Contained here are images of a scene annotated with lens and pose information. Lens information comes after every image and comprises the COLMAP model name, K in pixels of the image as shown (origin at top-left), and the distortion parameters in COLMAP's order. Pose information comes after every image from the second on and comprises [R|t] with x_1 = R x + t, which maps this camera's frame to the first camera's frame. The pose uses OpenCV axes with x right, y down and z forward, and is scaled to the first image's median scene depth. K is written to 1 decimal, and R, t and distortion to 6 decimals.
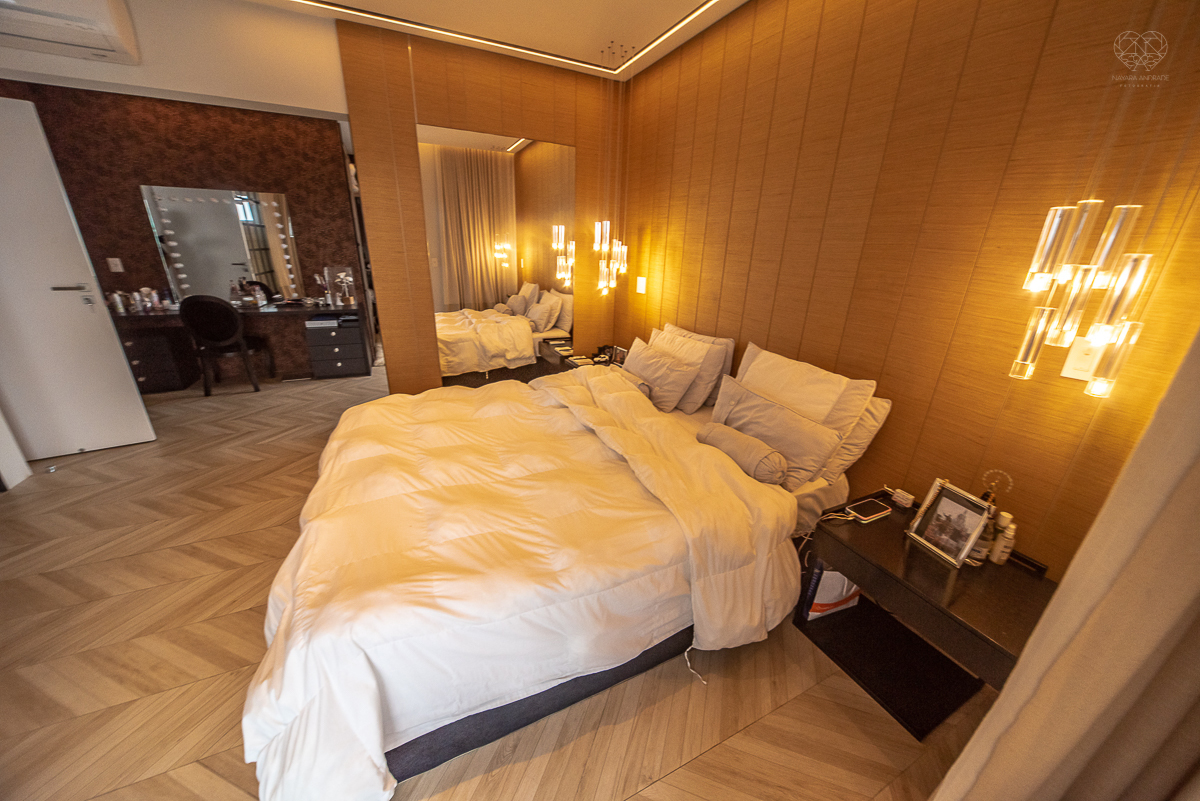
lens RADIAL K [[417.4, 0, 601.7], [0, 417.4, 405.0], [0, 0, 1]] dist [-0.014317, -0.000077]
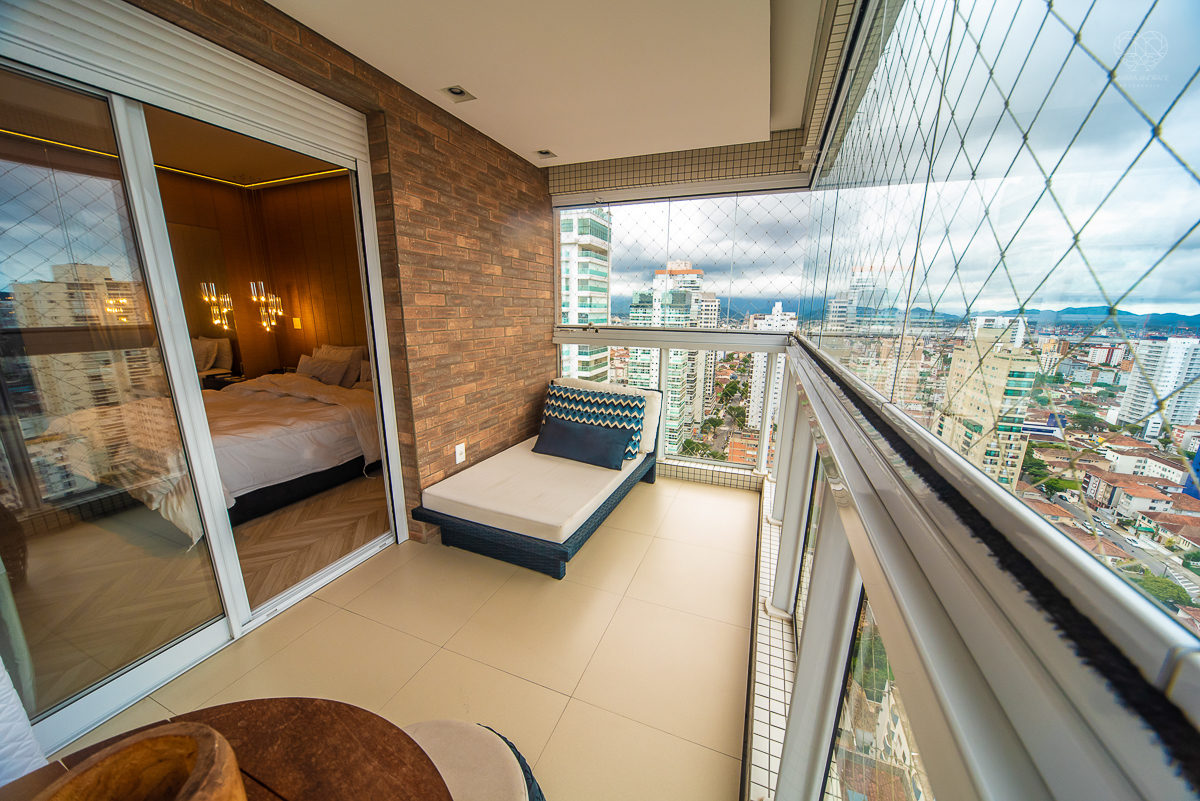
lens RADIAL K [[417.4, 0, 600.2], [0, 417.4, 405.1], [0, 0, 1]] dist [-0.014317, -0.000077]
pose [[0.739856, -0.178486, 0.648657, -0.116885], [0.249221, 0.968282, -0.017826, 0.295427], [-0.624901, 0.174848, 0.760872, -0.756286]]
